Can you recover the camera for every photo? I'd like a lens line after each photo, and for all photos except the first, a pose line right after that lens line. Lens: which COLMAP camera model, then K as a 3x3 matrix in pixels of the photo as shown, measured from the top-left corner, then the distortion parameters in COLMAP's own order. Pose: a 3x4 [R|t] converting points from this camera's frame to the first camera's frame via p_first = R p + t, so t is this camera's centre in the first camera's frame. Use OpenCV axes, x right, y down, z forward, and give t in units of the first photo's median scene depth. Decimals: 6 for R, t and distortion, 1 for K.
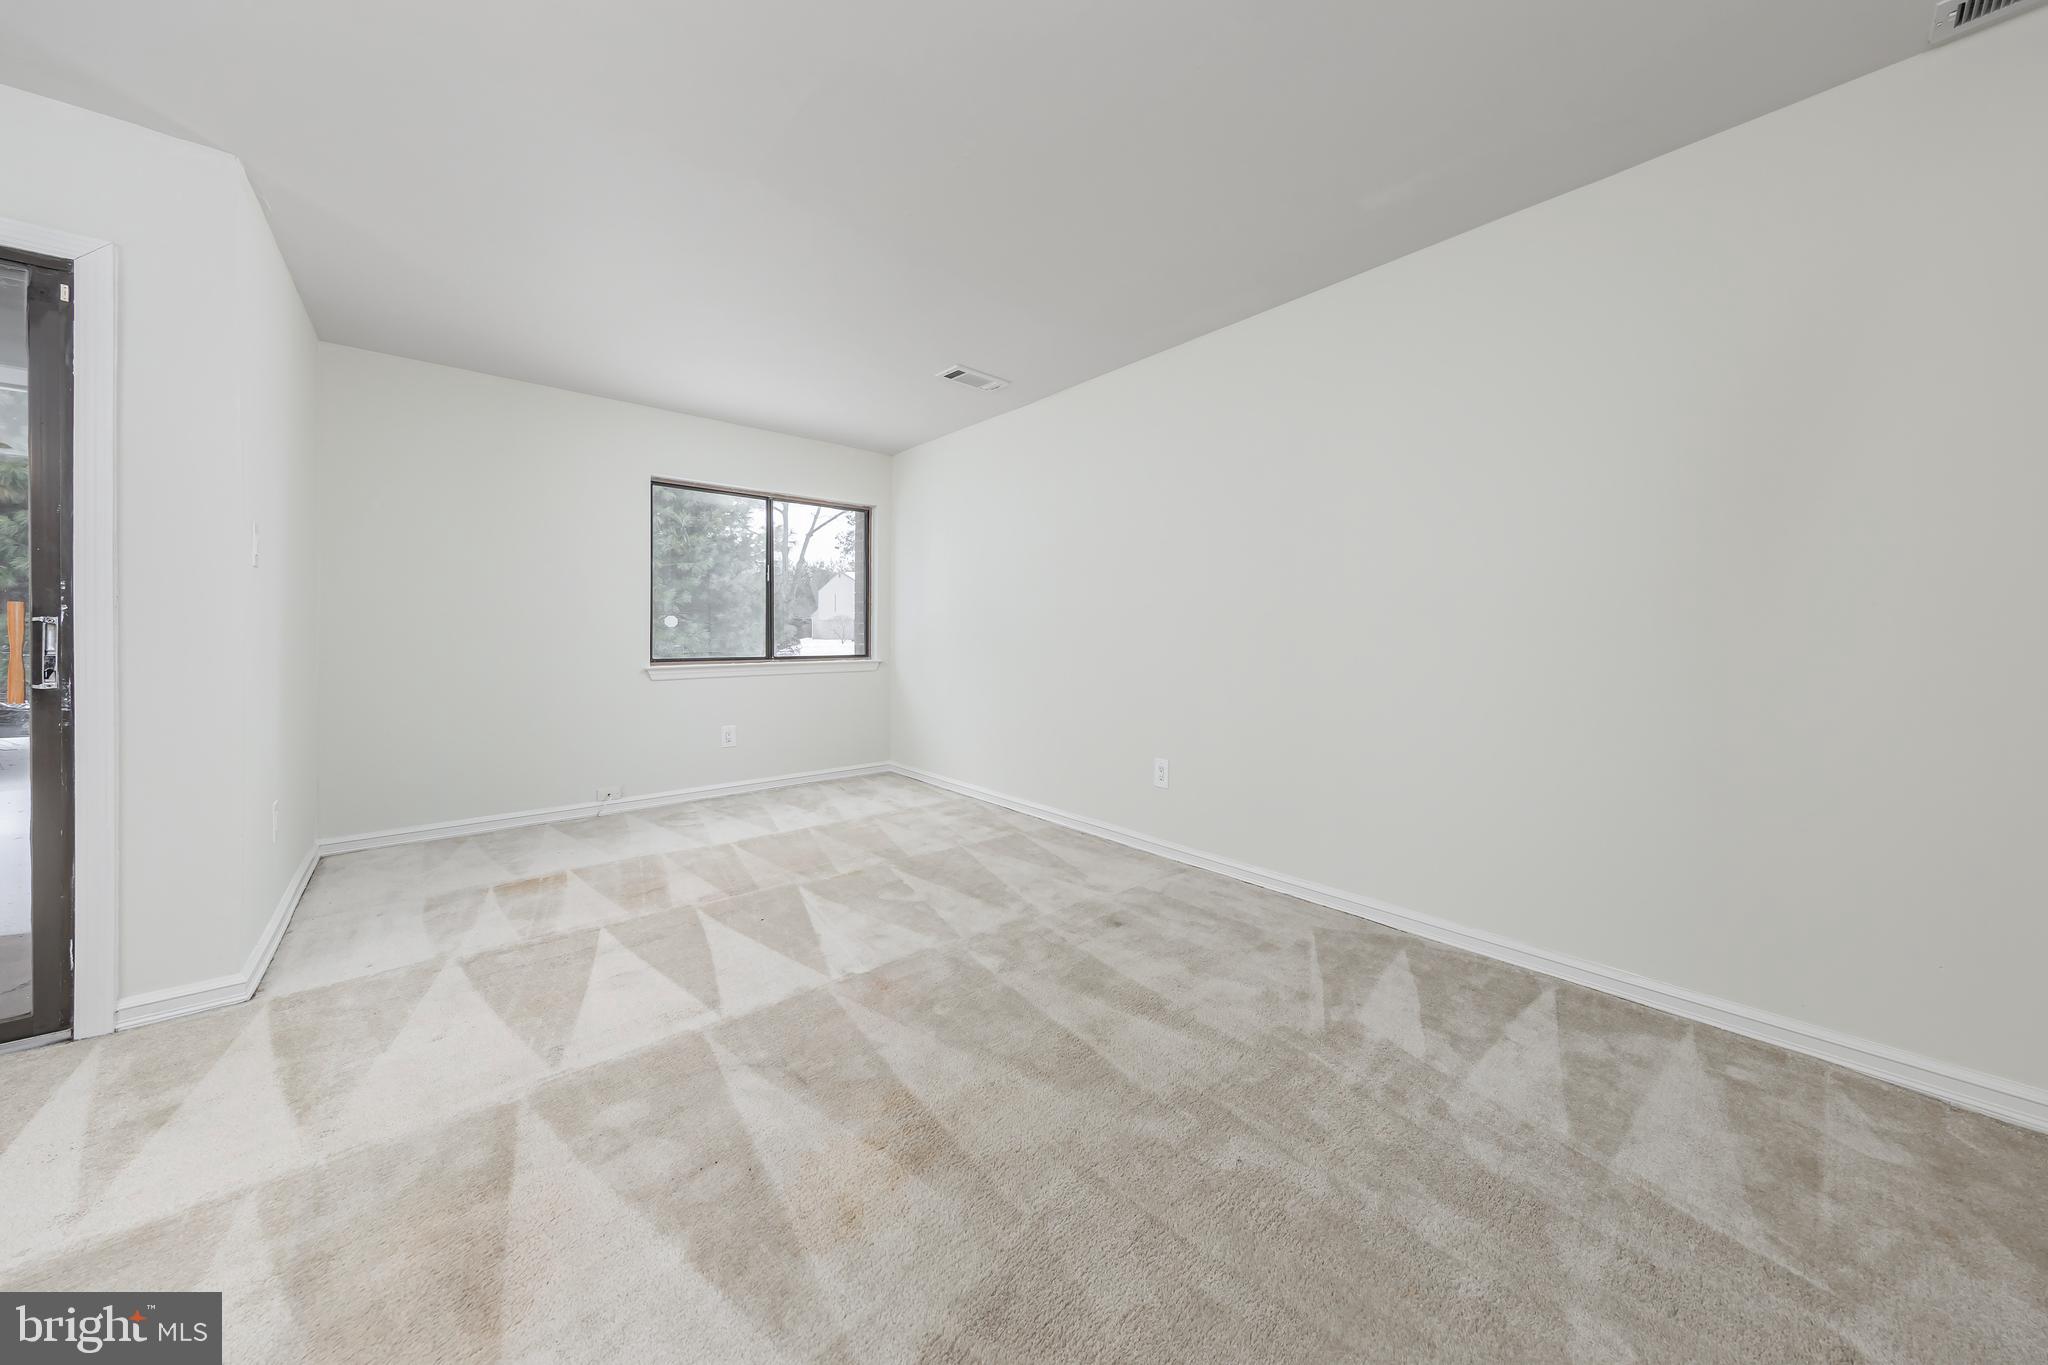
lens RADIAL K [[688.9, 0, 1037.8], [0, 688.9, 643.7], [0, 0, 1]] dist [0.000120, -0.000043]
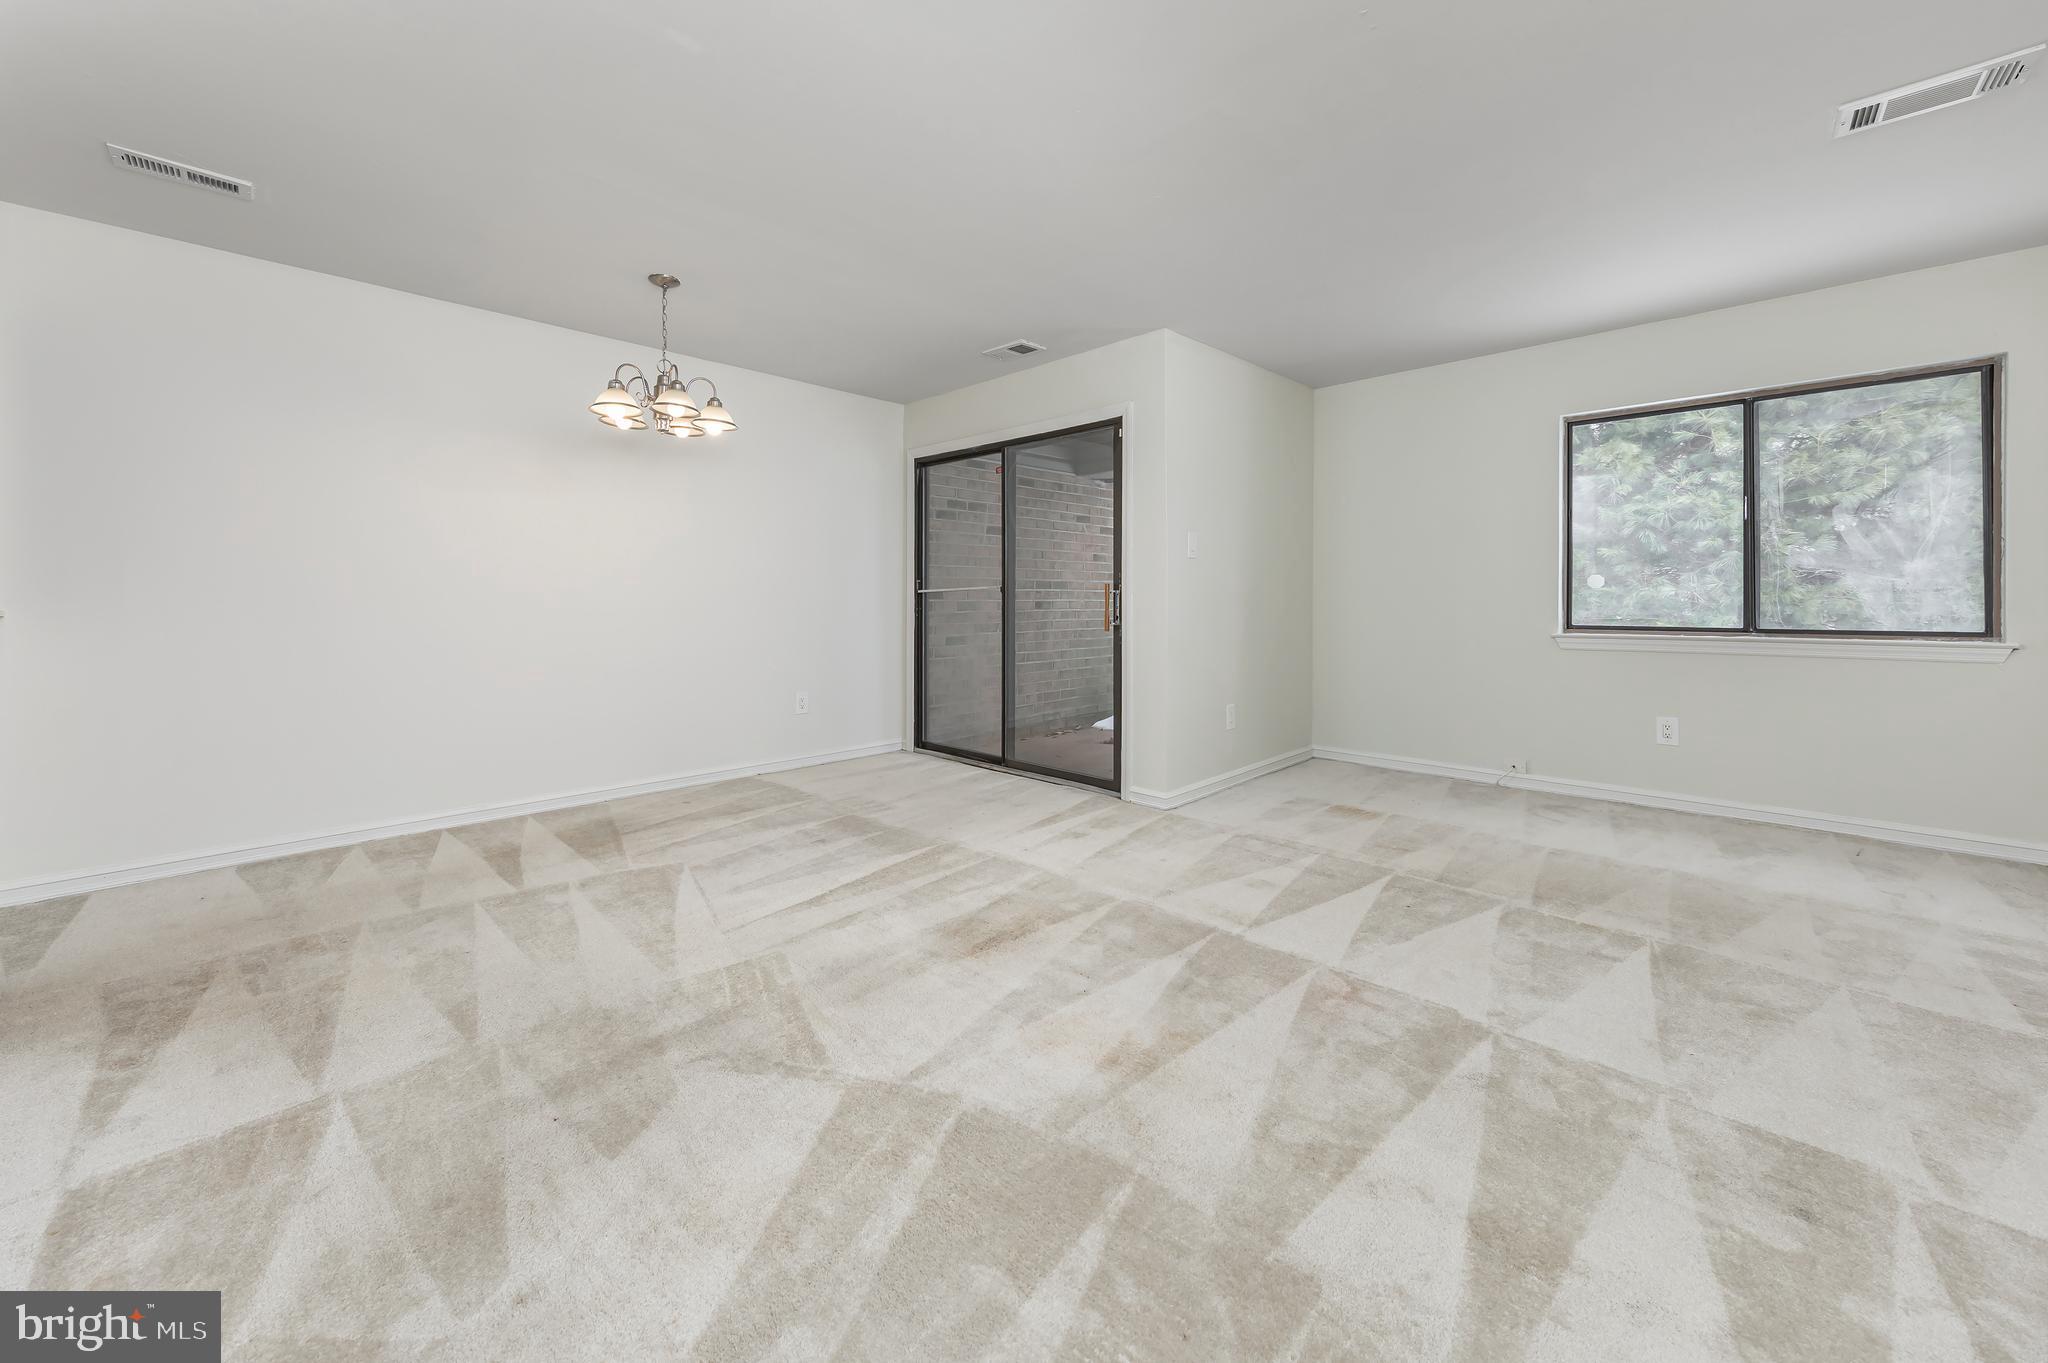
lens RADIAL K [[745.4, 0, 1028.9], [0, 745.4, 598.9], [0, 0, 1]] dist [-0.000197, 0.000081]
pose [[0.073665, 0.000163, -0.997283, 0.601528], [-0.008529, 0.999964, -0.000466, -0.009296], [0.997247, 0.008540, 0.073663, 0.439612]]
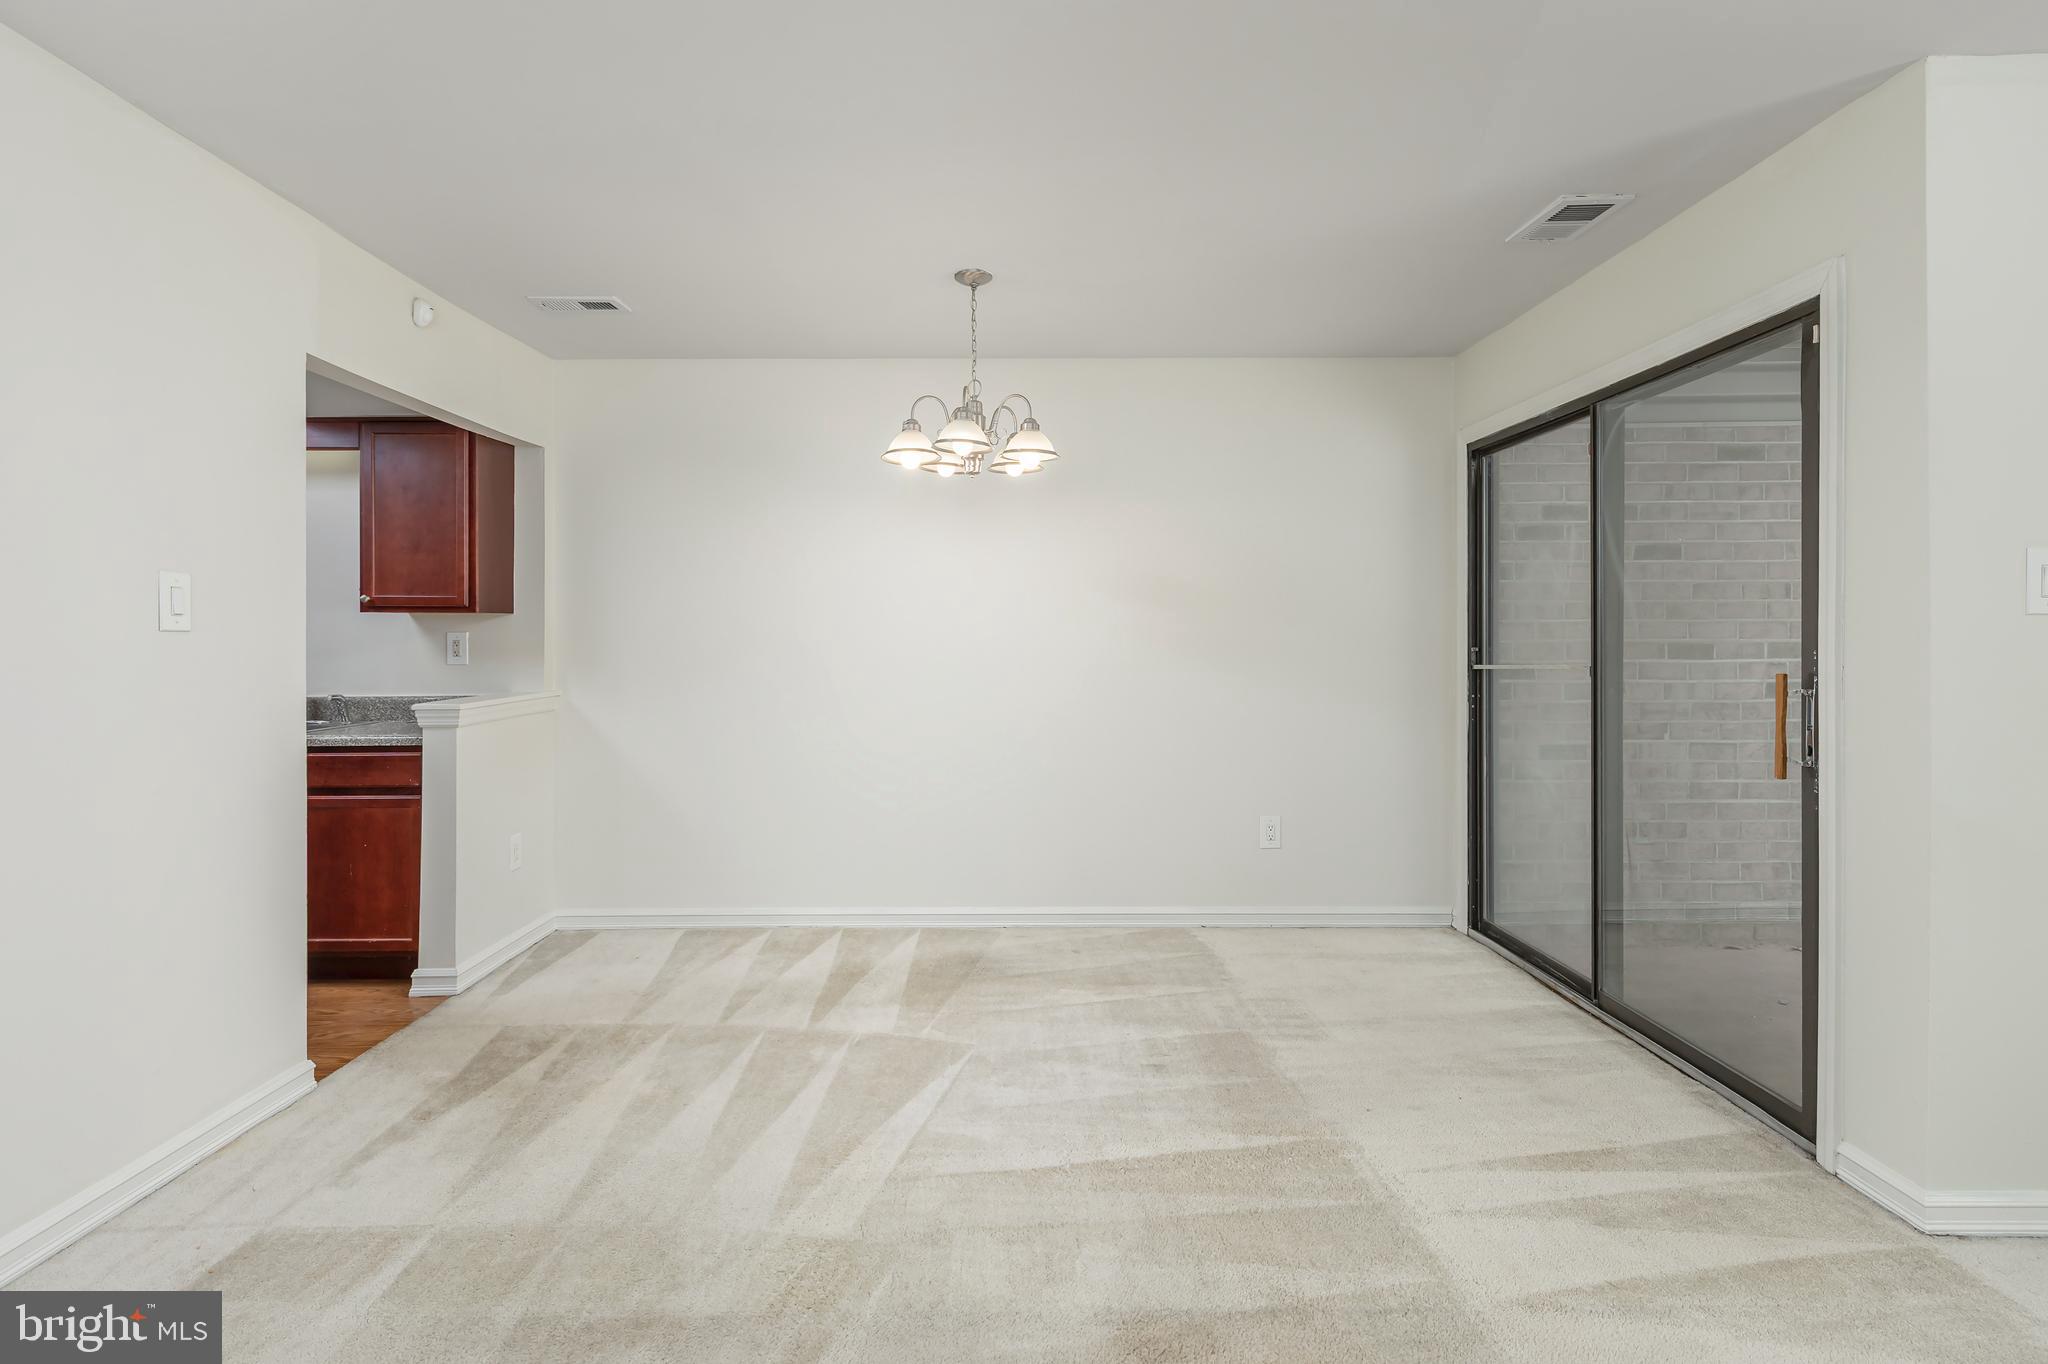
lens RADIAL K [[985.2, 0, 1023.2], [0, 985.2, 643.8], [0, 0, 1]] dist [-0.000050, -0.000710]
pose [[-0.658289, 0.004082, -0.752754, 0.197416], [-0.004141, 0.999951, 0.009044, -0.084074], [0.752754, 0.009070, -0.658240, 0.827791]]
